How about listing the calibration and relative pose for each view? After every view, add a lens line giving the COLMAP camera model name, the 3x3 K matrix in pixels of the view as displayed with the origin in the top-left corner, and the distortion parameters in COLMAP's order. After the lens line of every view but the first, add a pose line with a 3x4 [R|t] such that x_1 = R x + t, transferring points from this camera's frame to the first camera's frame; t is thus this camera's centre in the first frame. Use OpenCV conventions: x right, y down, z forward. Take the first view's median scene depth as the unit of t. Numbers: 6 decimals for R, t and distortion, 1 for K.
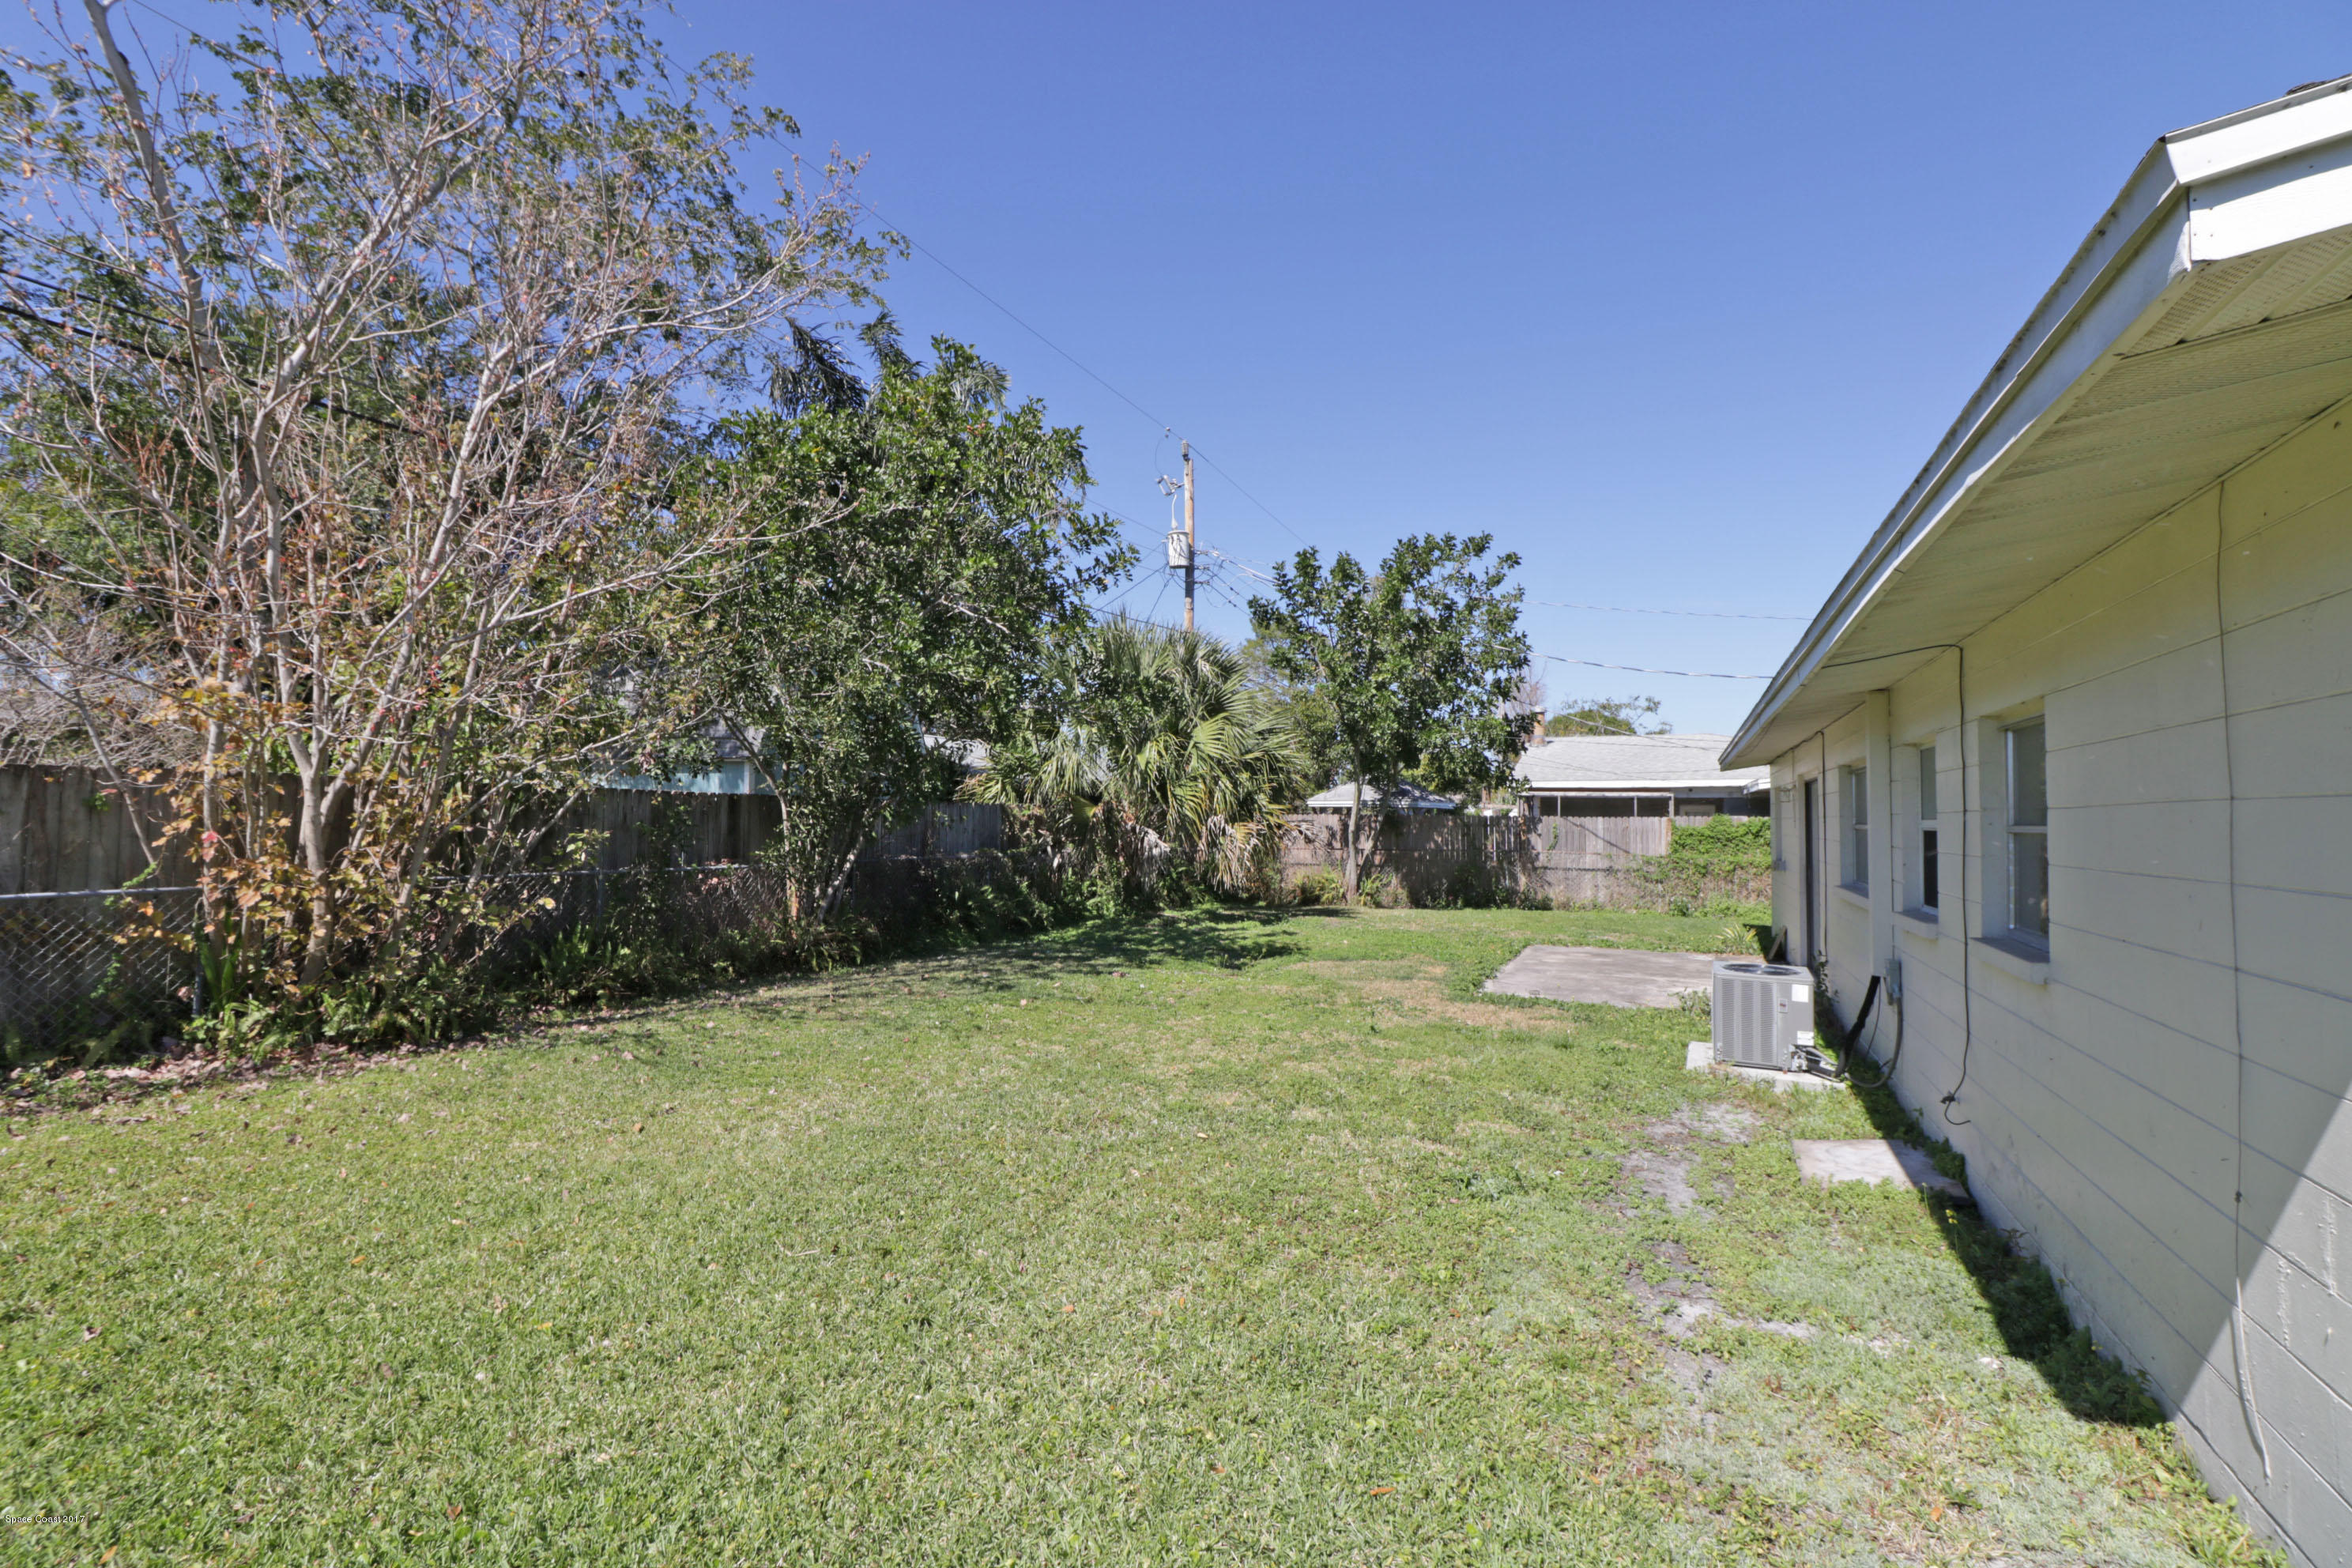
lens RADIAL K [[1082.8, 0, 1161.7], [0, 1082.8, 791.8], [0, 0, 1]] dist [-0.001112, -0.000559]
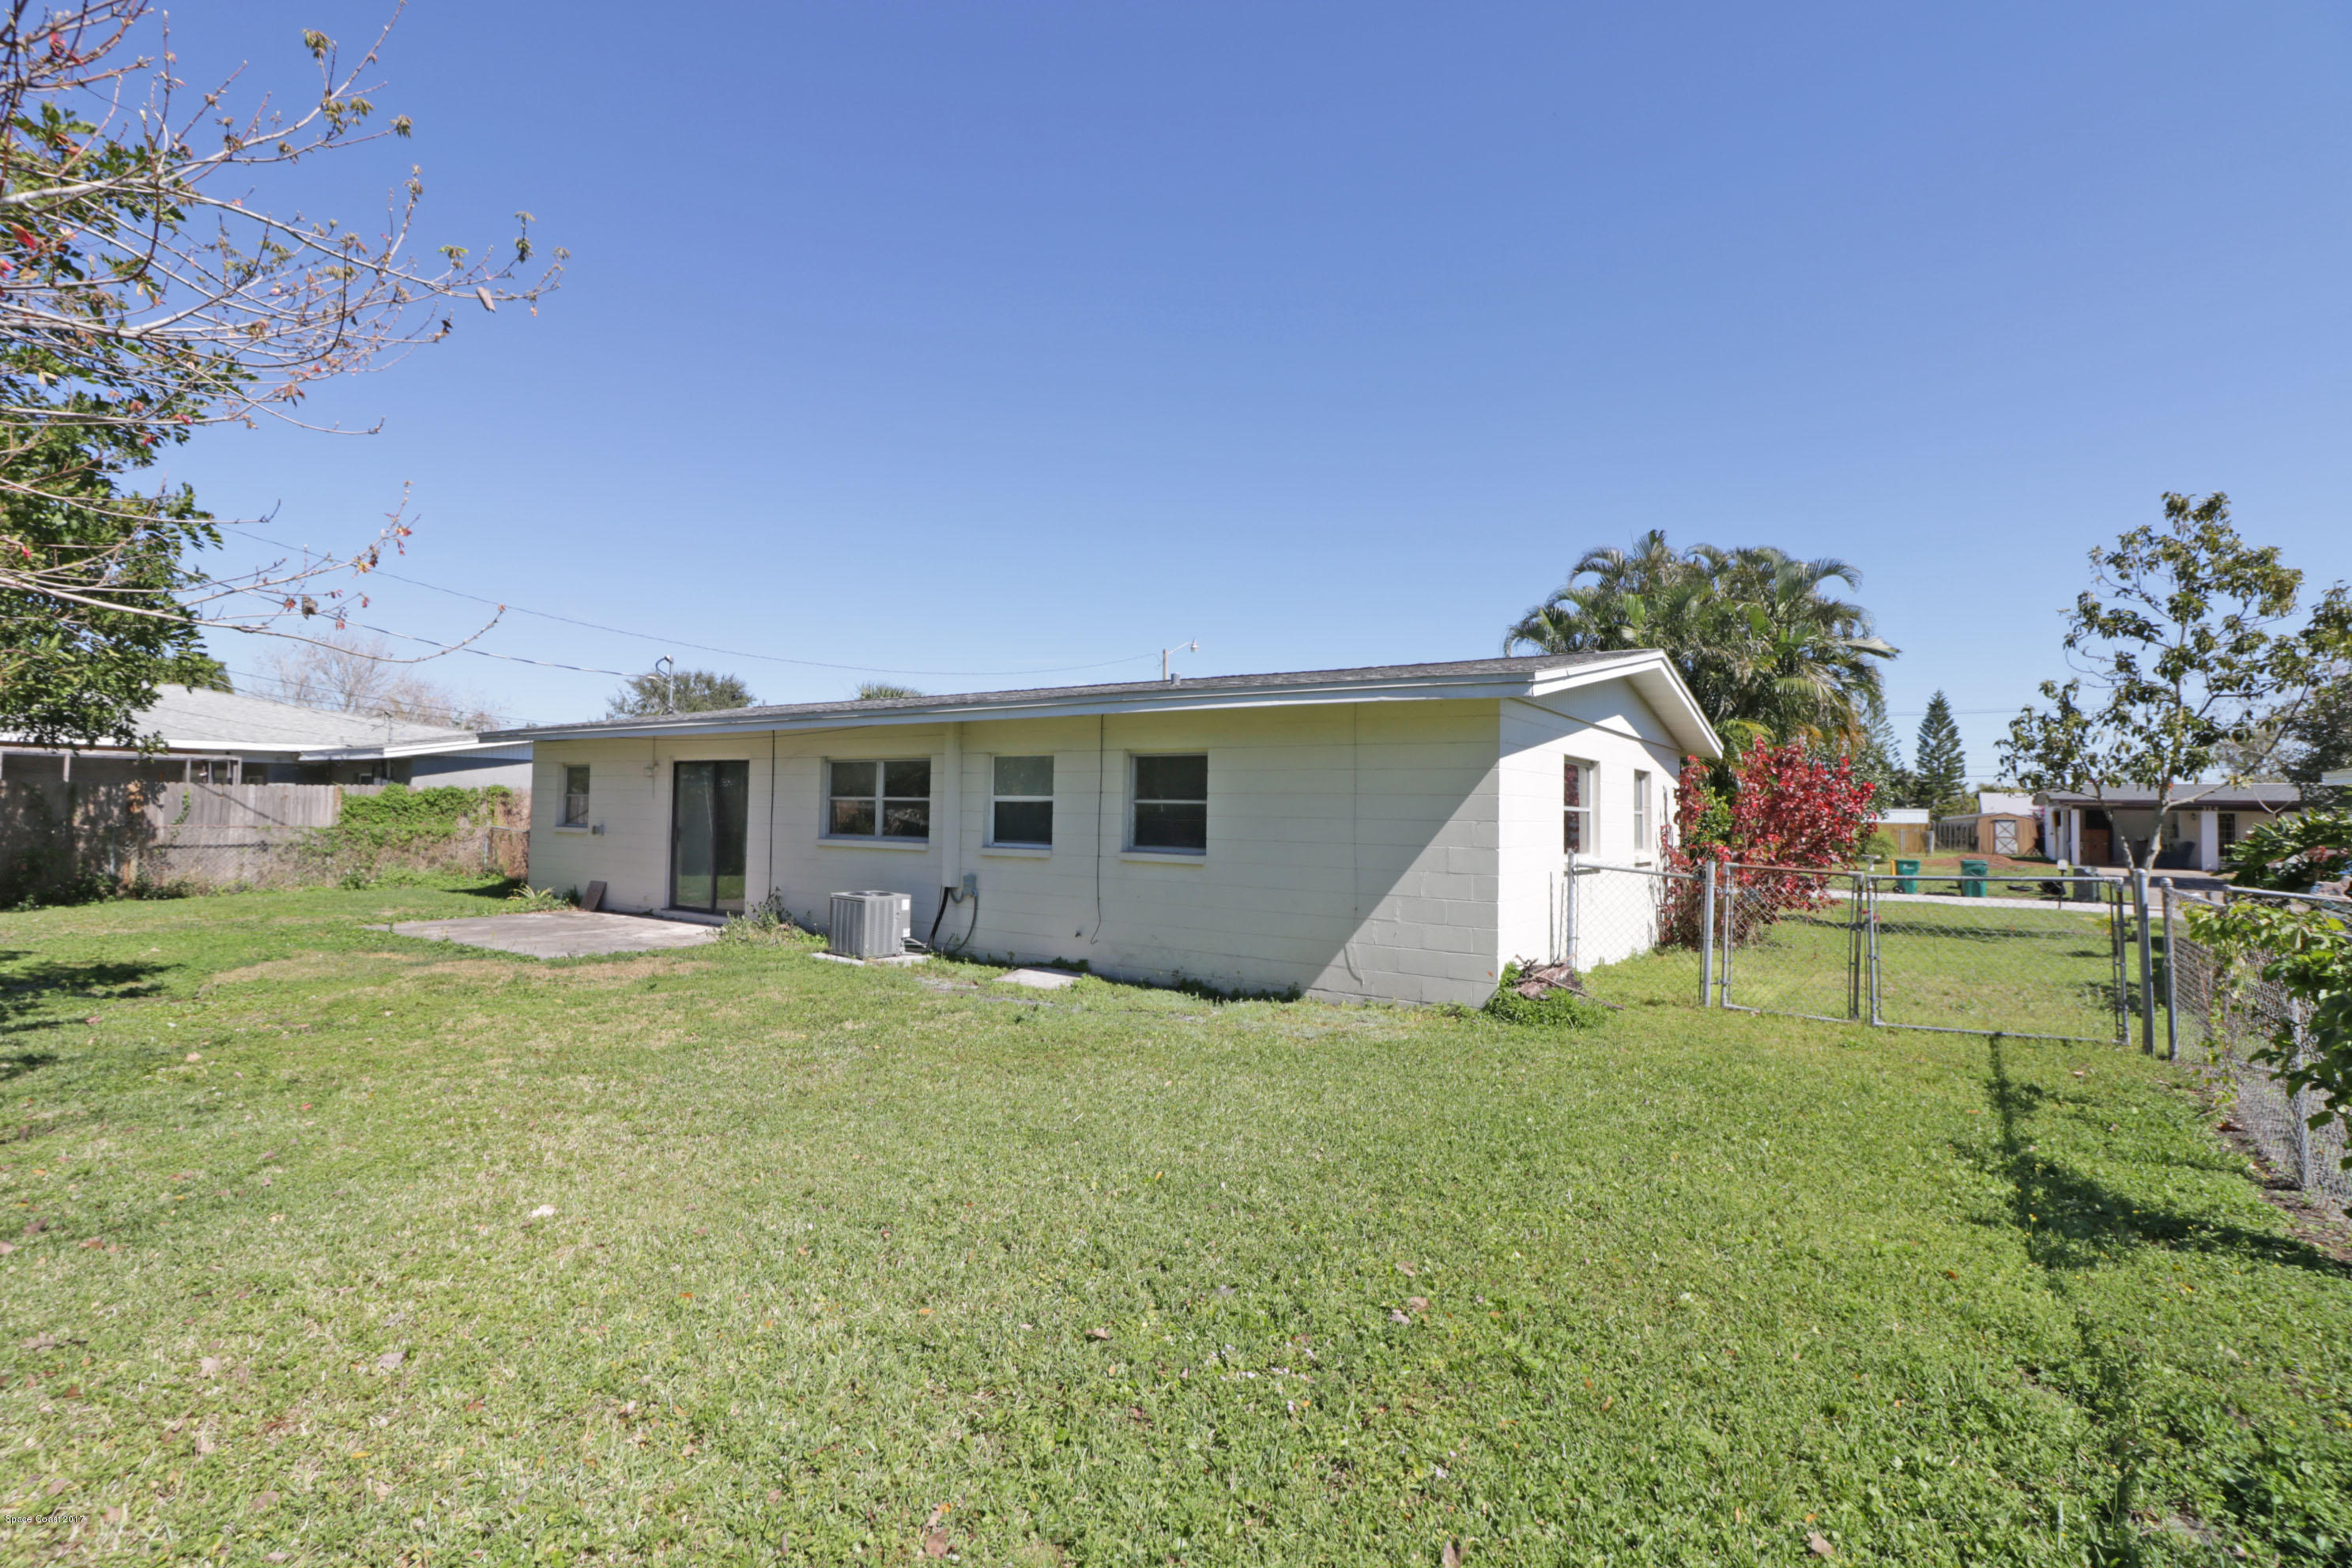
lens RADIAL K [[1082.8, 0, 1174.0], [0, 1082.8, 767.8], [0, 0, 1]] dist [-0.001112, -0.000559]
pose [[0.168343, 0.024266, 0.985430, -0.316735], [-0.033502, 0.999260, -0.018883, 0.001513], [-0.985159, -0.029835, 0.169031, 0.126248]]
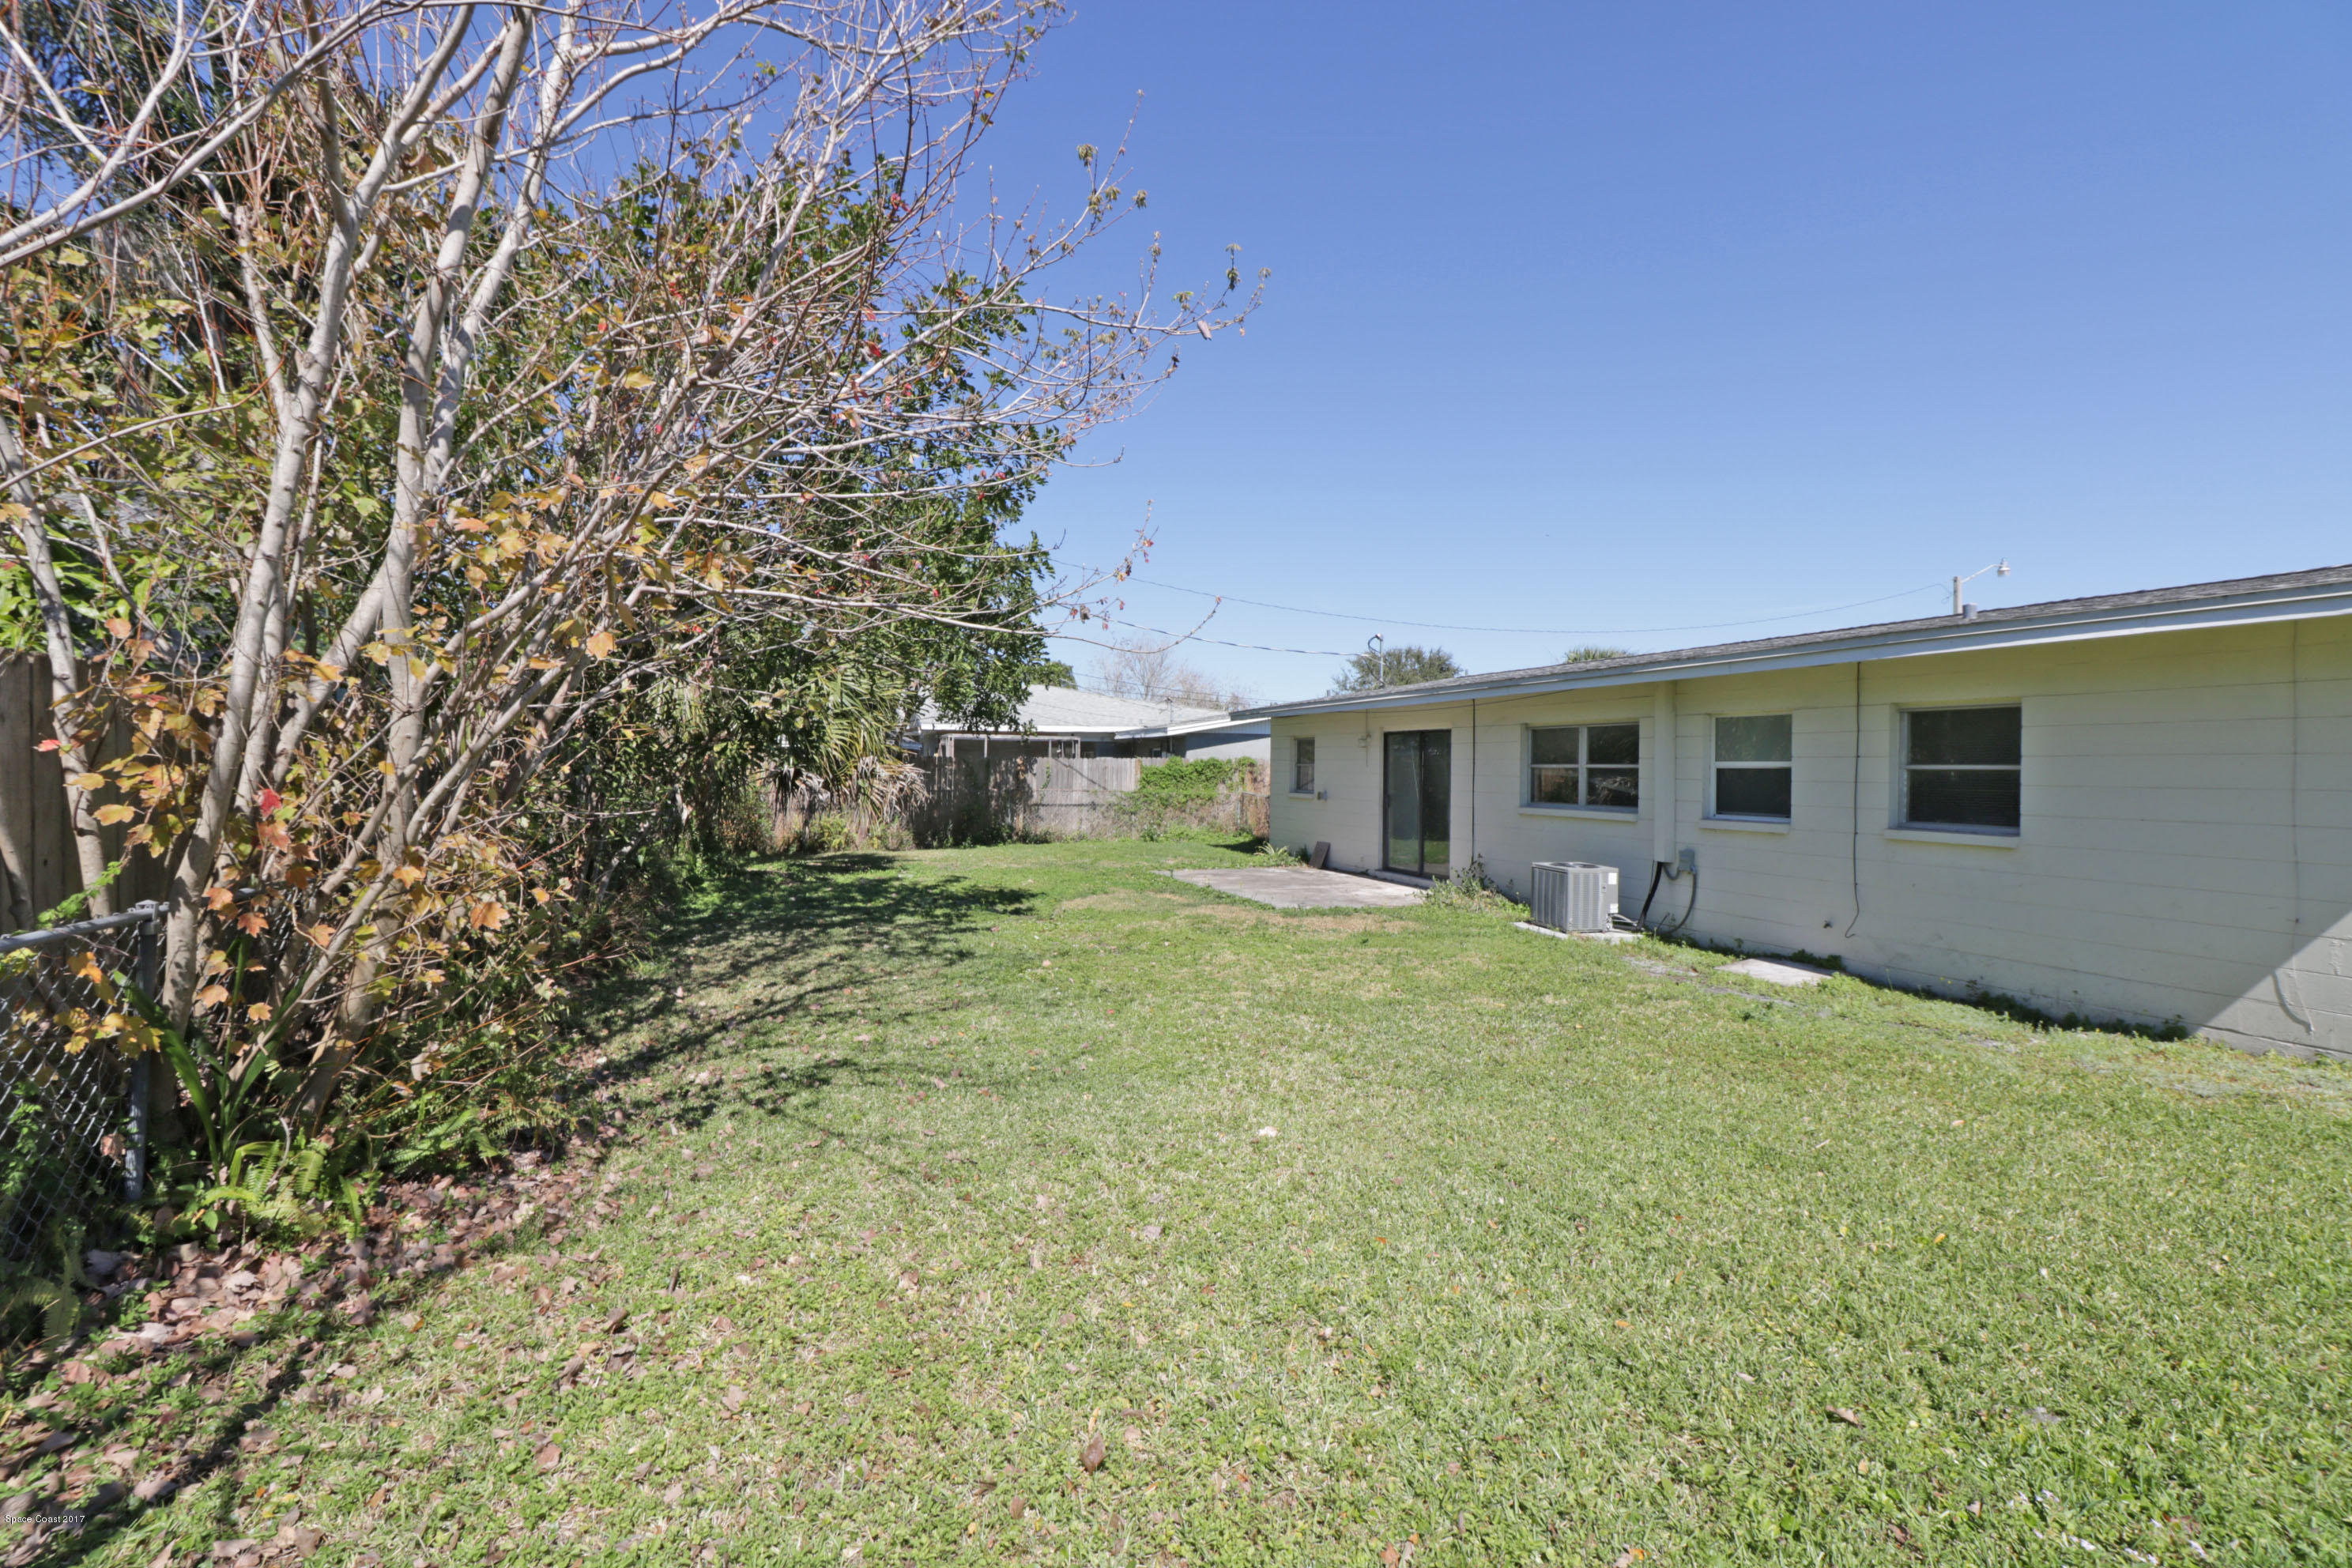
lens RADIAL K [[1082.8, 0, 1153.8], [0, 1082.8, 771.5], [0, 0, 1]] dist [-0.001112, -0.000559]
pose [[0.729124, -0.009925, 0.684309, -0.309722], [-0.014957, 0.999425, 0.030432, 0.001550], [-0.684218, -0.032424, 0.728557, 0.126033]]
